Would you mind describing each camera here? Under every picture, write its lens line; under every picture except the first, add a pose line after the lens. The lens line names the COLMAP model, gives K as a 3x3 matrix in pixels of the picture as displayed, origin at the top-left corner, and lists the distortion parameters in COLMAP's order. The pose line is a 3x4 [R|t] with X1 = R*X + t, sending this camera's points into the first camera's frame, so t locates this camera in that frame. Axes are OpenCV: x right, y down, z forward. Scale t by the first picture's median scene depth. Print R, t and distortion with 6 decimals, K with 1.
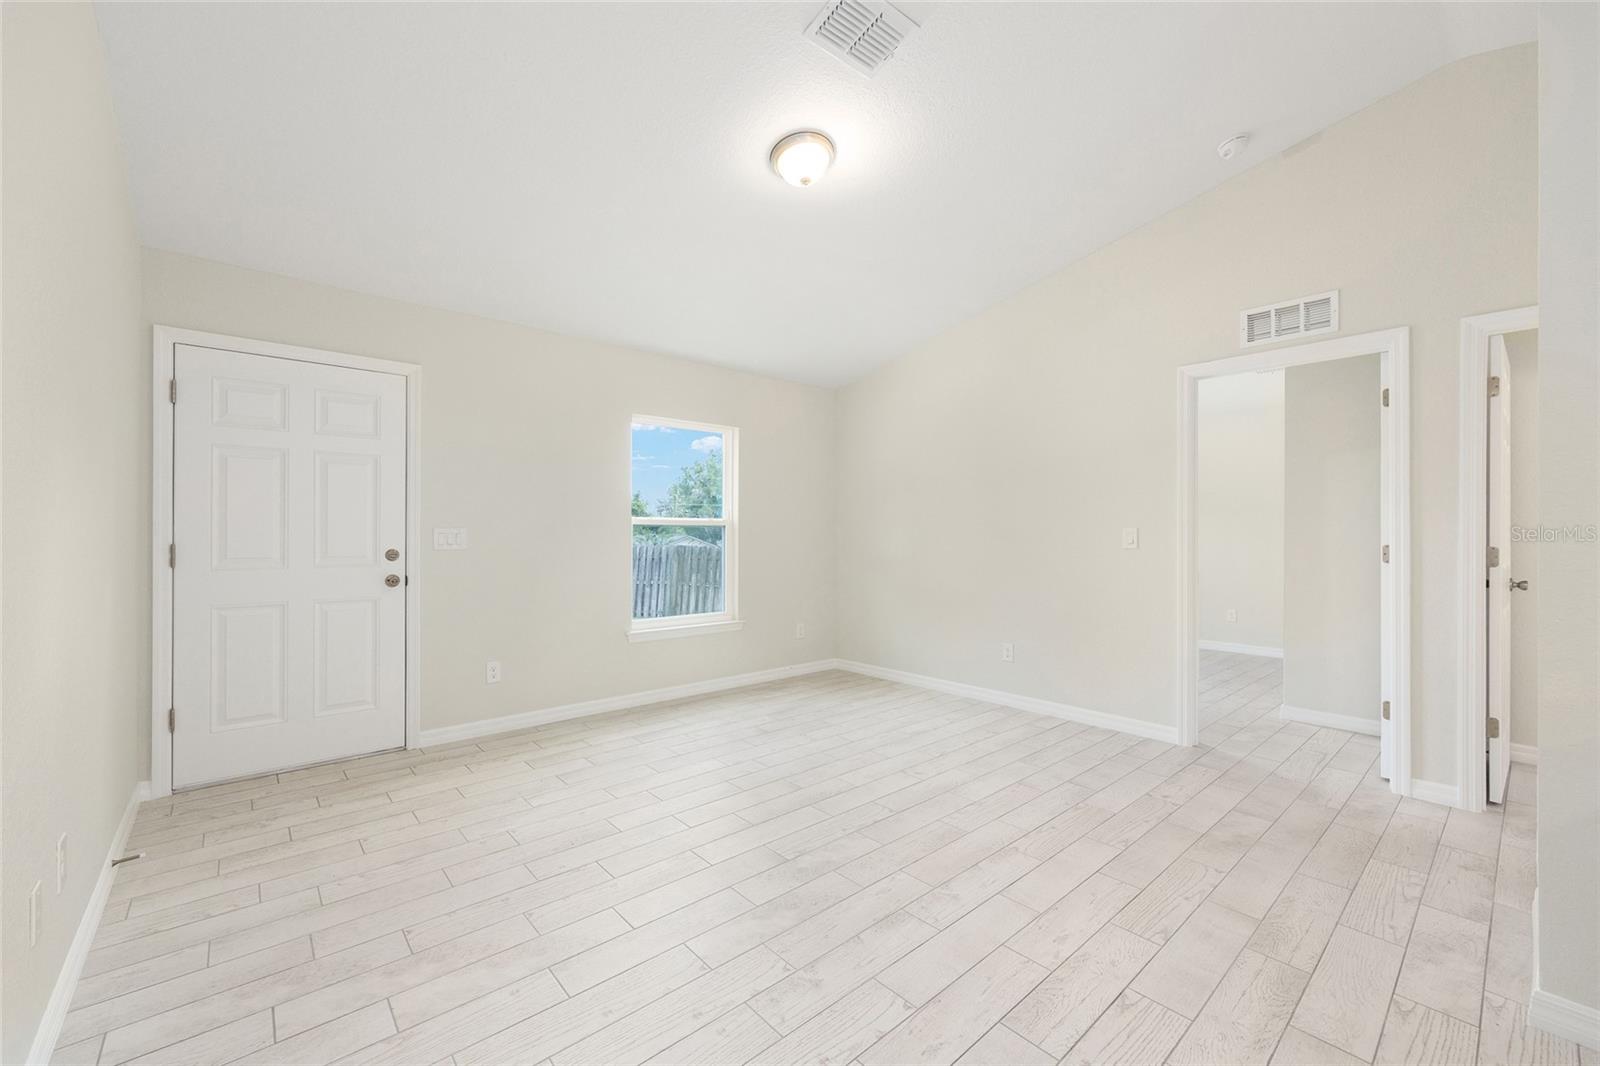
lens RADIAL K [[643.1, 0, 801.4], [0, 643.1, 534.1], [0, 0, 1]] dist [-0.000582, 0.000470]
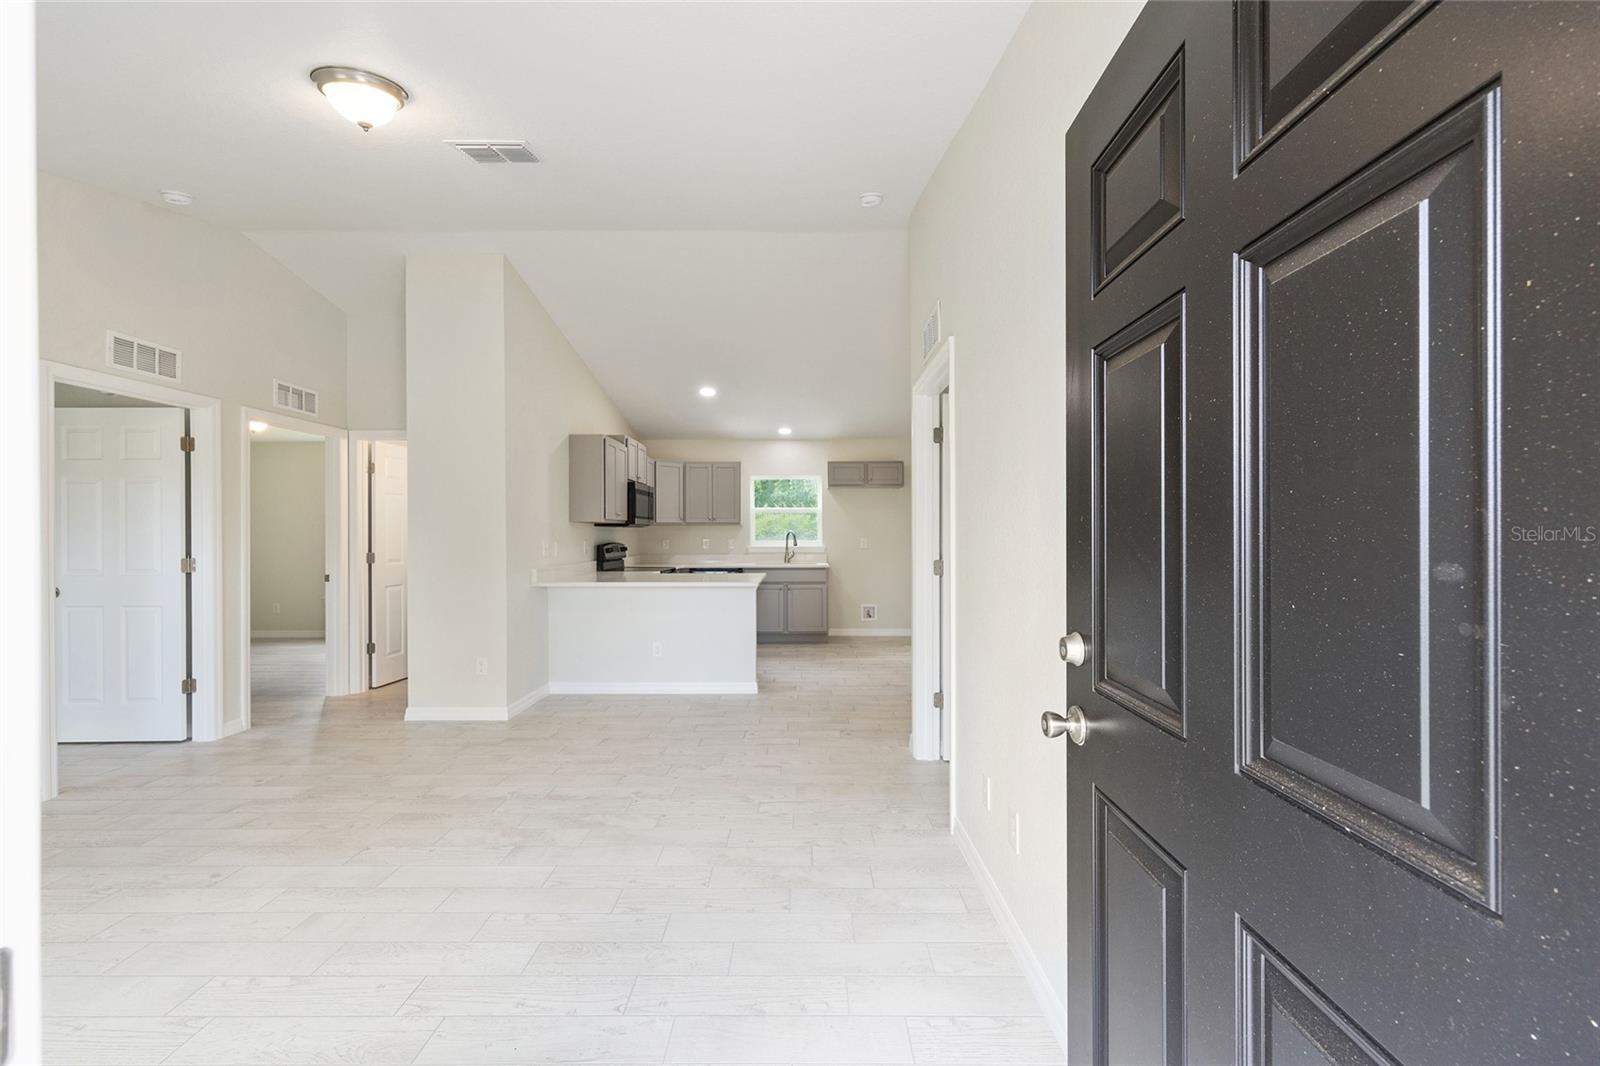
lens RADIAL K [[642.0, 0, 798.3], [0, 642.0, 534.2], [0, 0, 1]] dist [0.000408, 0.000305]
pose [[-0.748324, 0.000103, 0.663333, -0.820774], [0.003069, 0.999990, 0.003307, -0.030751], [-0.663326, 0.004511, -0.748317, 1.090362]]
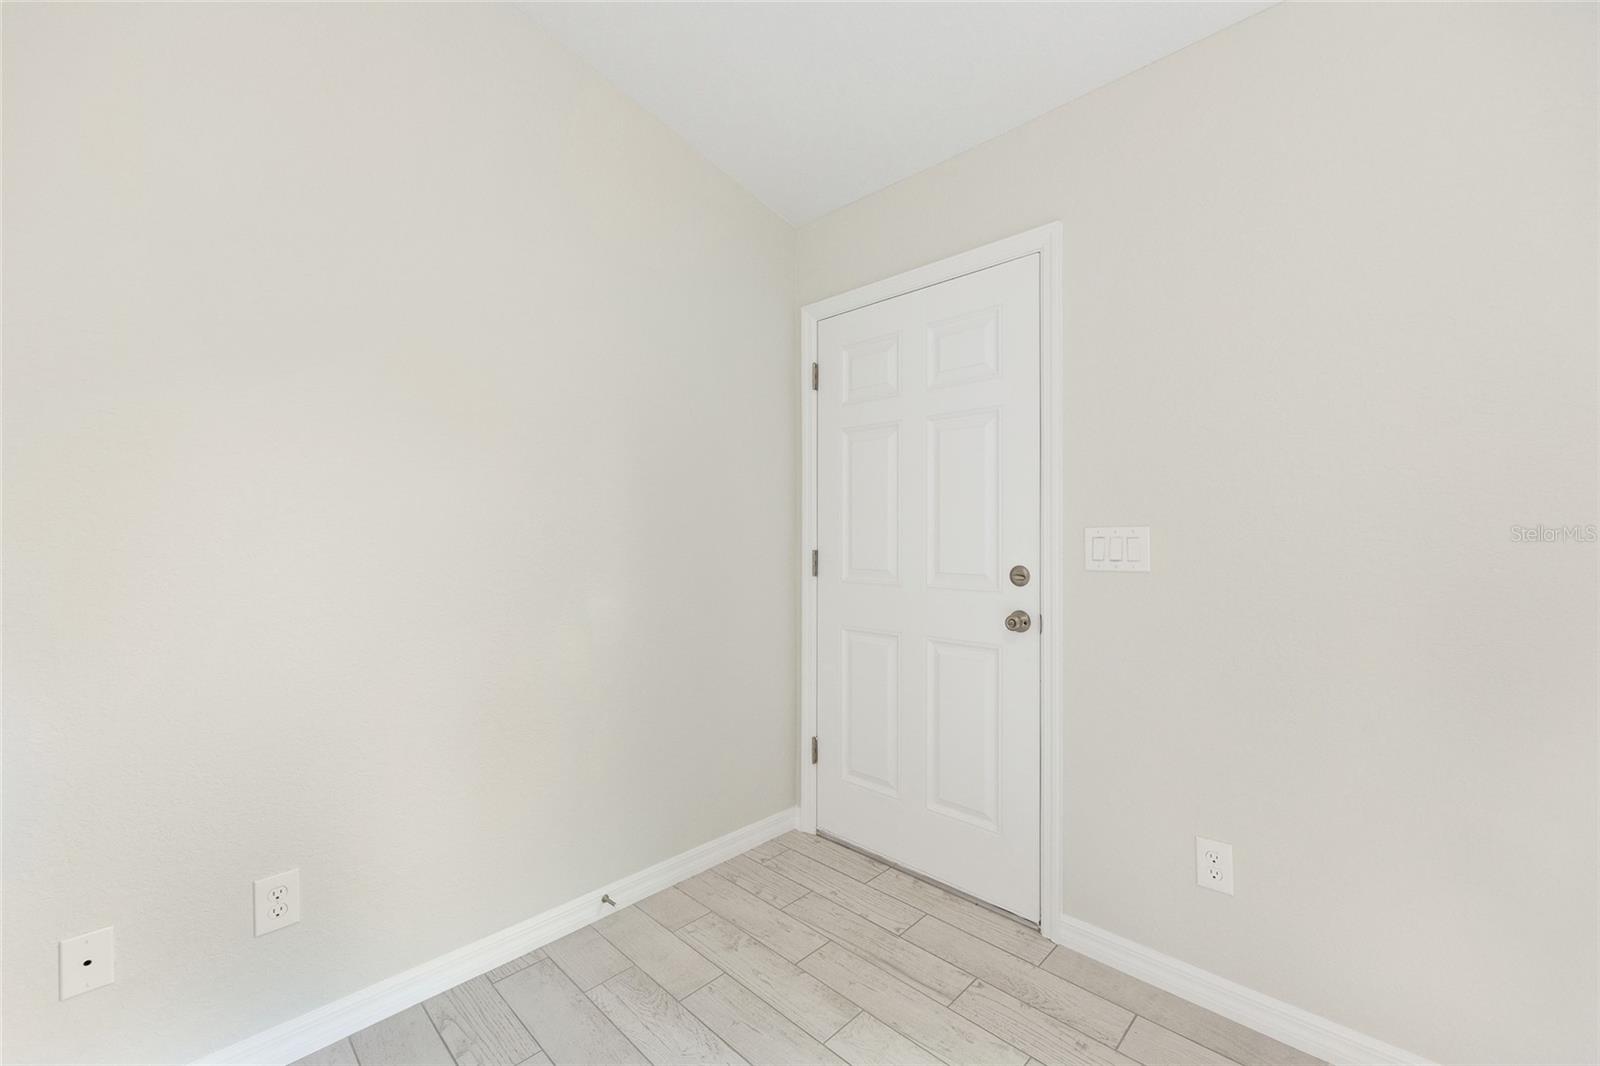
lens RADIAL K [[641.0, 0, 800.6], [0, 641.0, 537.3], [0, 0, 1]] dist [-0.000819, 0.000661]
pose [[0.081443, 0.000158, -0.996678, -0.095398], [-0.000492, 1.000000, 0.000119, -0.001817], [0.996678, 0.000480, 0.081443, 0.823091]]
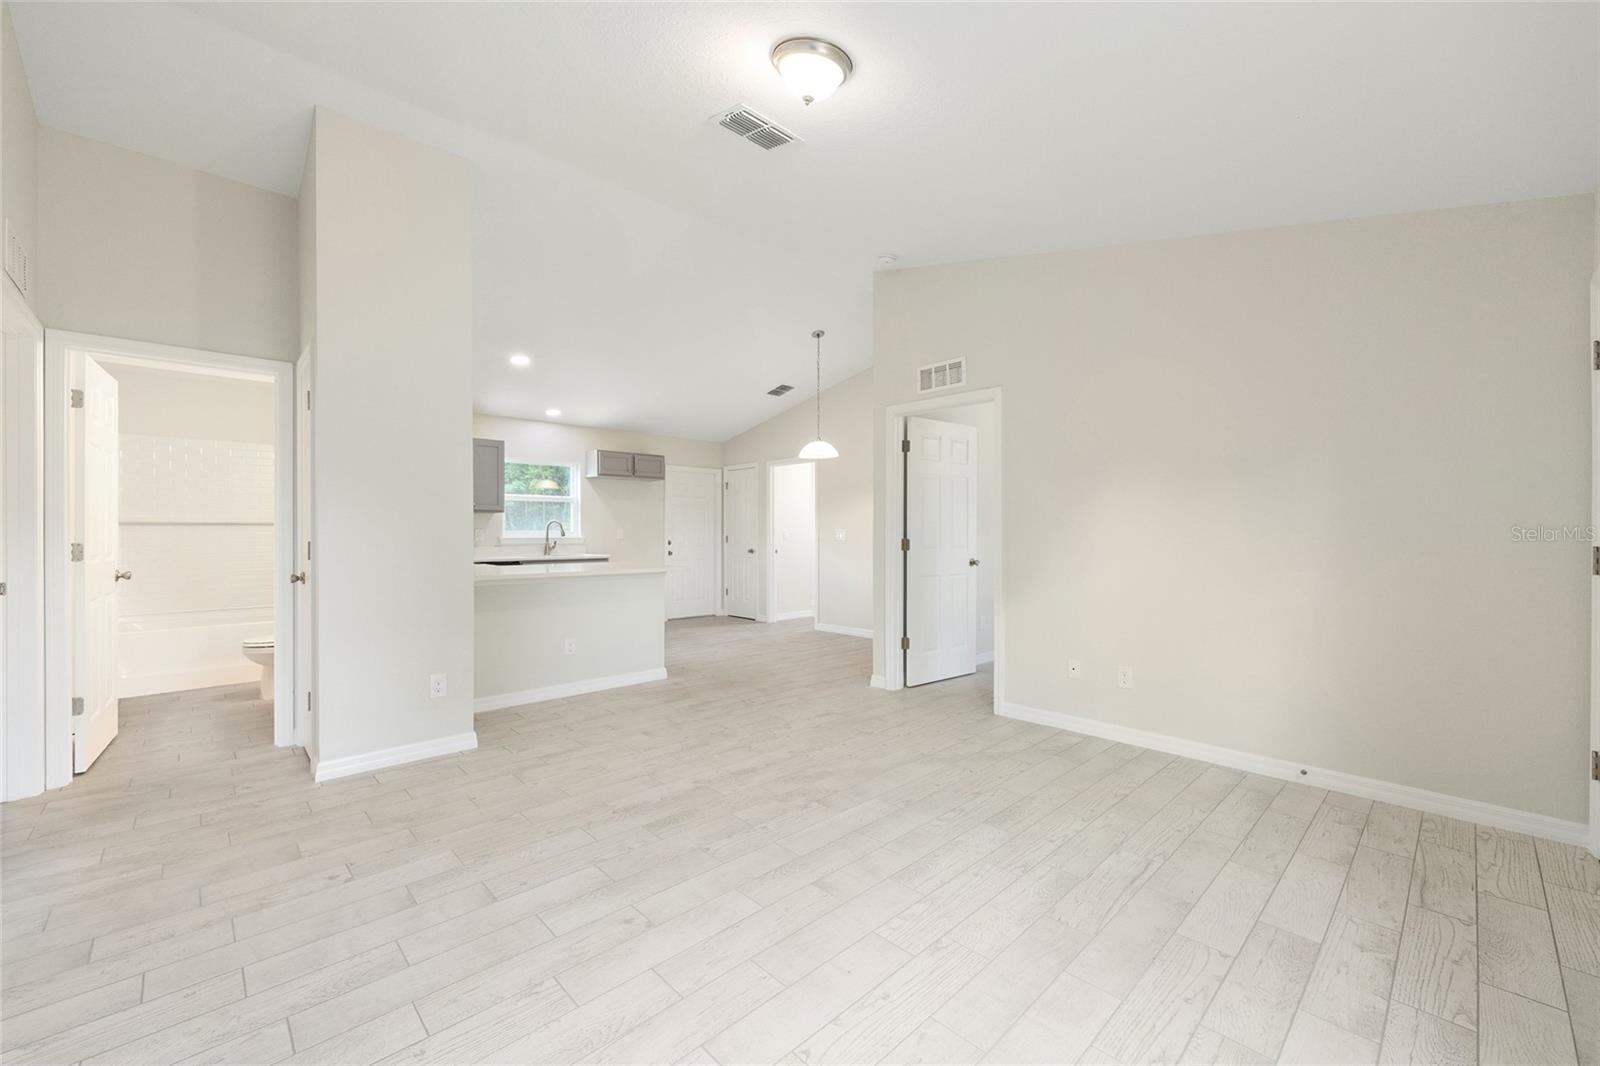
lens RADIAL K [[643.1, 0, 801.4], [0, 643.1, 534.1], [0, 0, 1]] dist [-0.000582, 0.000470]
pose [[-0.999091, -0.001793, -0.042584, 0.041861], [-0.002024, 0.999983, 0.005393, -0.001449], [0.042573, 0.005474, -0.999078, 1.590108]]
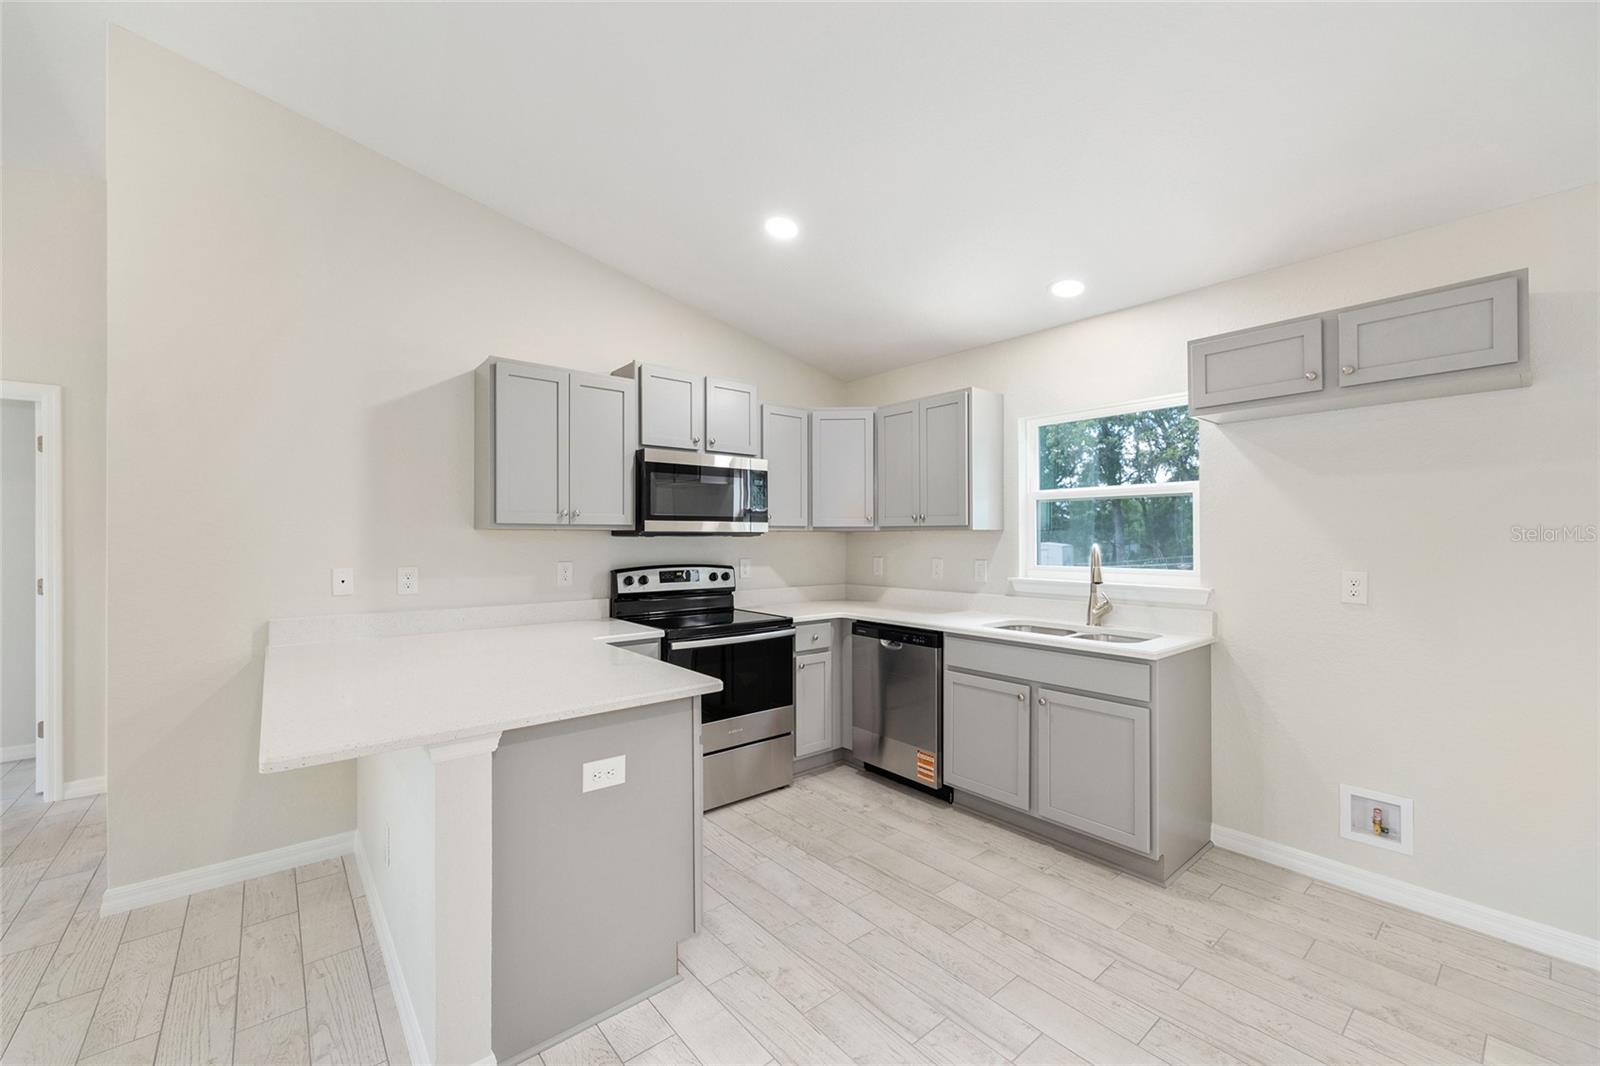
lens RADIAL K [[641.0, 0, 800.6], [0, 641.0, 537.3], [0, 0, 1]] dist [-0.000819, 0.000661]
pose [[0.026215, -0.001172, 0.999656, -0.138188], [0.002974, 0.999995, 0.001095, -0.048619], [-0.999652, 0.002944, 0.026218, -0.304086]]
